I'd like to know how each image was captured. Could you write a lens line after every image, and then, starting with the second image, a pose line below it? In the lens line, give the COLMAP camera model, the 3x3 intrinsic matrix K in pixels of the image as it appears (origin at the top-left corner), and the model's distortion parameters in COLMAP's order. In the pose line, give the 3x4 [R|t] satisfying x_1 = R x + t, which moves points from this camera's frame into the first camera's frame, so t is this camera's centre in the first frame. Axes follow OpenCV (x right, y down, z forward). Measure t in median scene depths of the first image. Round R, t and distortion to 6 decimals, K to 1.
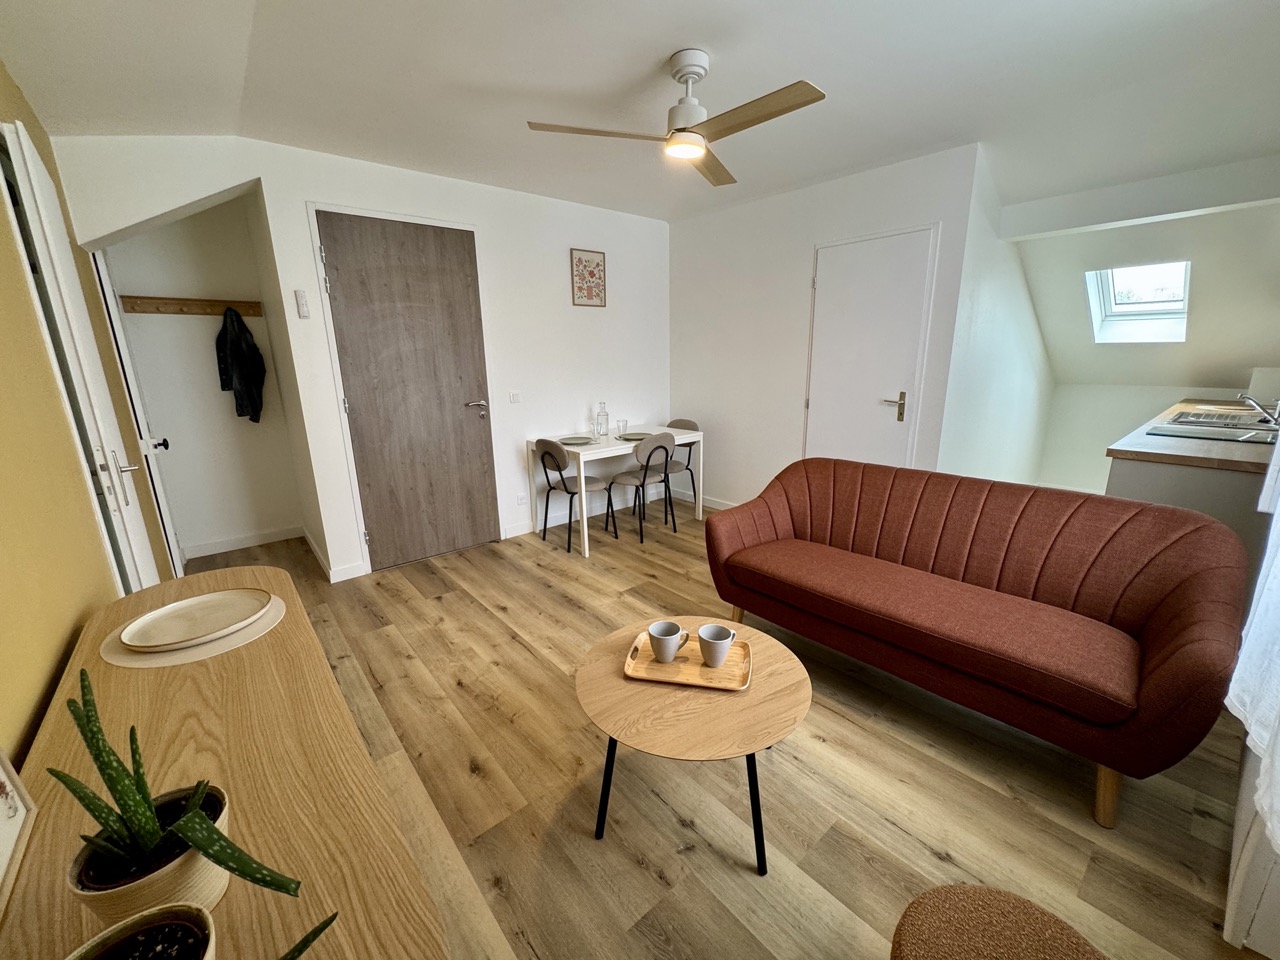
lens RADIAL K [[510.8, 0, 640.3], [0, 510.8, 476.1], [0, 0, 1]] dist [-0.004834, 0.001064]
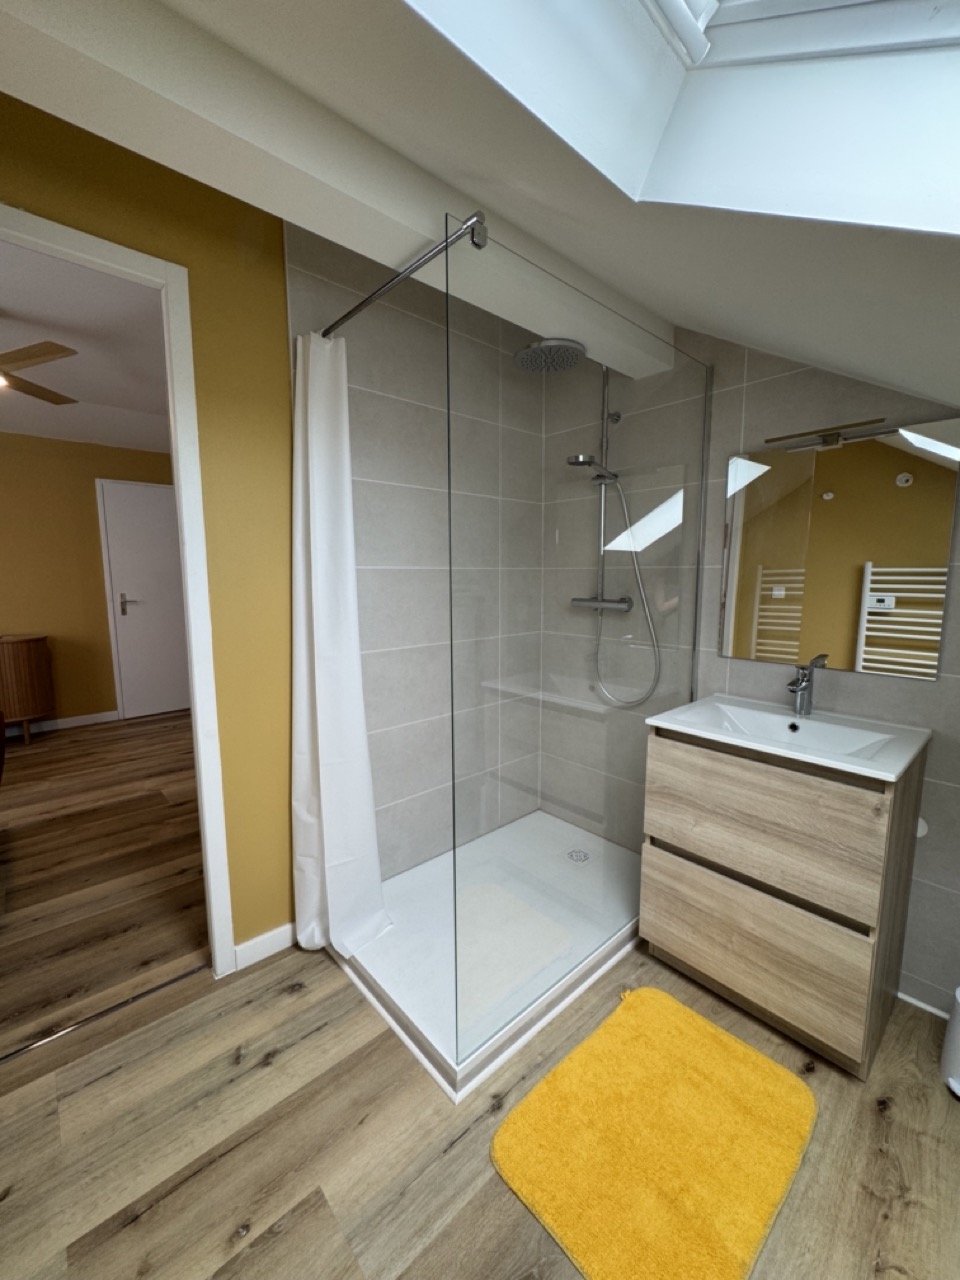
lens RADIAL K [[510.8, 0, 480.1], [0, 510.8, 639.2], [0, 0, 1]] dist [-0.004834, 0.001064]
pose [[0.036901, 0.146351, -0.988544, 1.004326], [-0.228644, 0.964214, 0.134214, -0.360946], [0.972811, 0.221072, 0.069042, 1.606126]]
